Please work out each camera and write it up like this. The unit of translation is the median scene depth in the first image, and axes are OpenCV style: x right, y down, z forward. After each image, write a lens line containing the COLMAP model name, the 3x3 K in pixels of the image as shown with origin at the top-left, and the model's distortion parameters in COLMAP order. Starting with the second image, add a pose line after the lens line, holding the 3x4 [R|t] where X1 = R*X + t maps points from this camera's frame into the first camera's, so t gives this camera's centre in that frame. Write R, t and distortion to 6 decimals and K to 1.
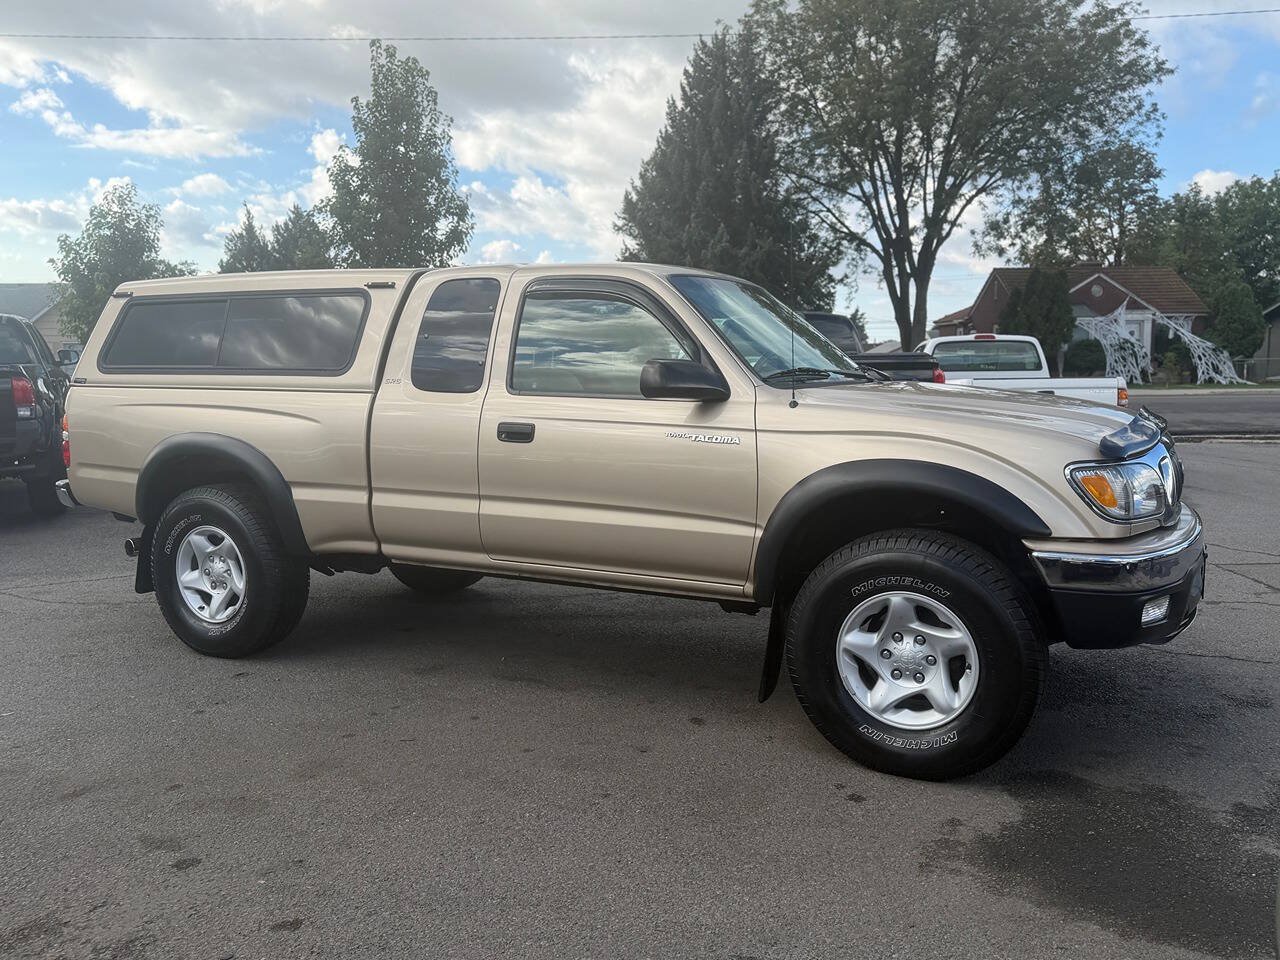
lens RADIAL K [[1067.1, 0, 640.0], [0, 1067.1, 480.0], [0, 0, 1]] dist [0.075371, -0.149692]
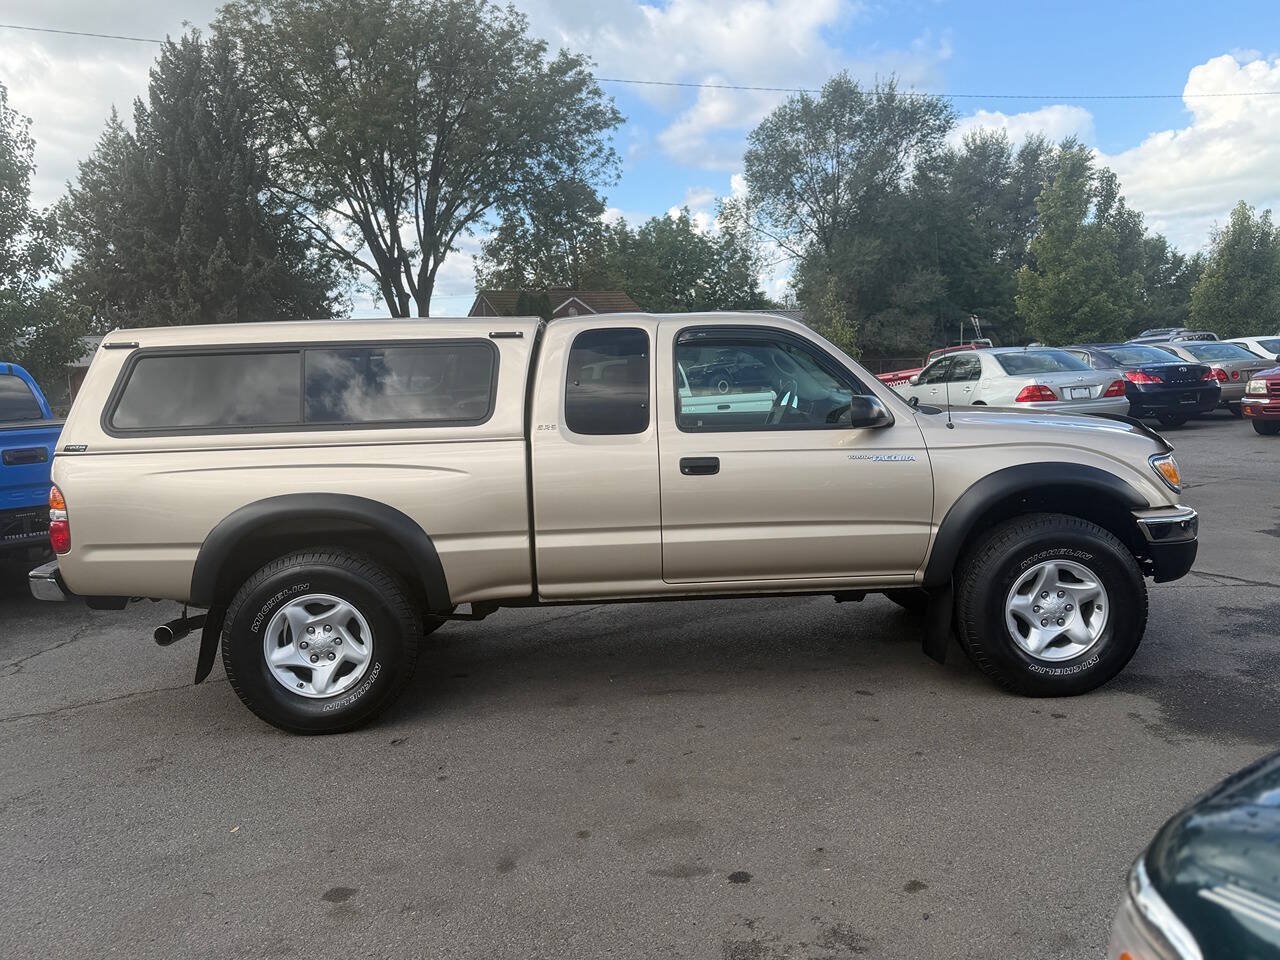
lens RADIAL K [[1043.2, 0, 654.3], [0, 1043.2, 477.6], [0, 0, 1]] dist [0.090228, -0.094184]
pose [[0.866161, -0.083194, 0.492792, -0.620555], [0.089823, 0.995905, 0.010253, -0.042957], [-0.491627, 0.035383, 0.870087, 0.065819]]
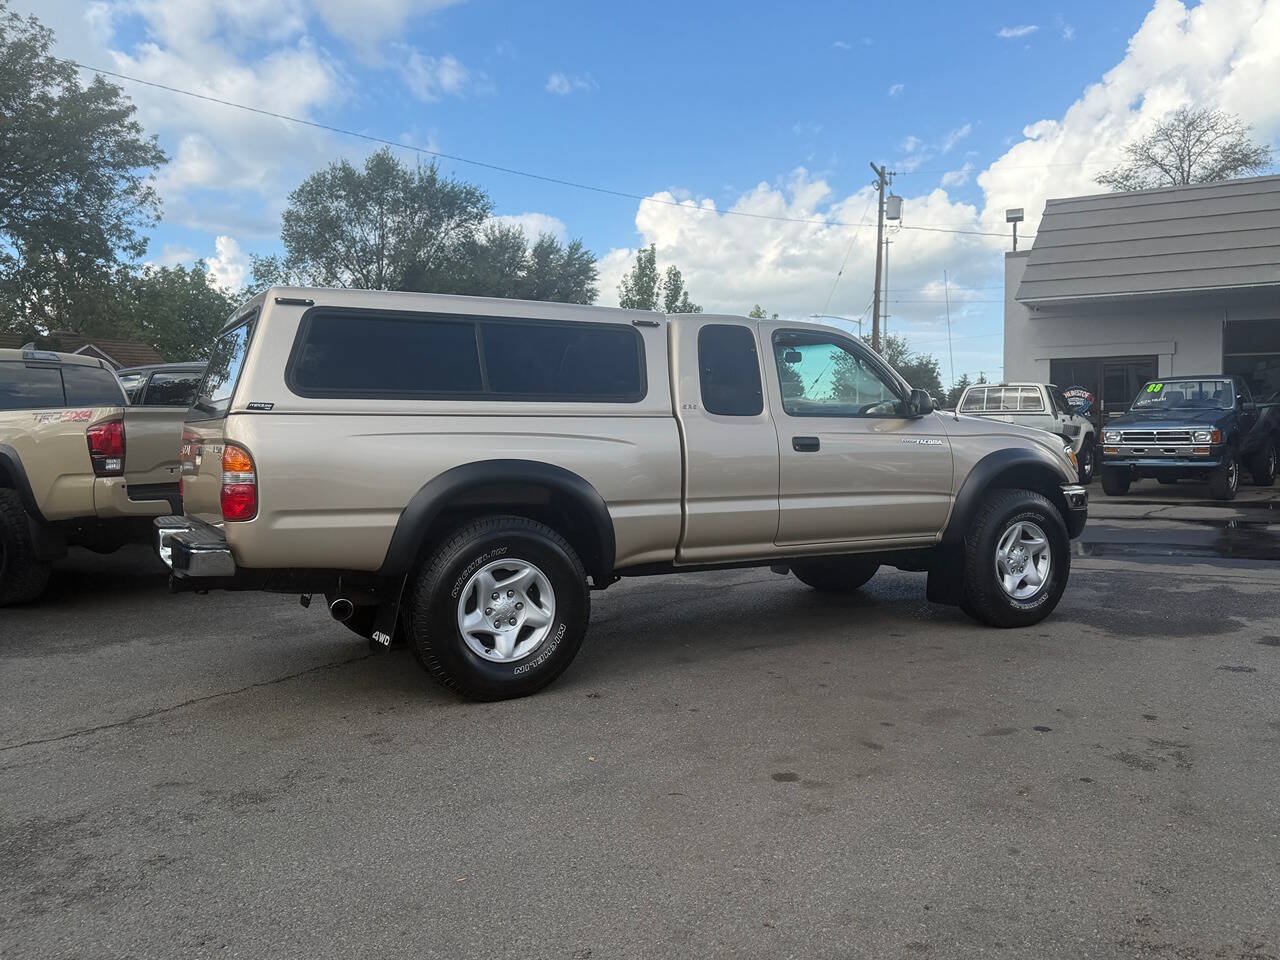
lens RADIAL K [[1027.8, 0, 650.2], [0, 1027.8, 485.4], [0, 0, 1]] dist [0.126613, -0.170661]
pose [[0.542964, -0.045945, 0.838498, -1.153829], [0.097837, 0.995163, -0.008825, -0.001450], [-0.834037, 0.086828, 0.544833, 0.417543]]
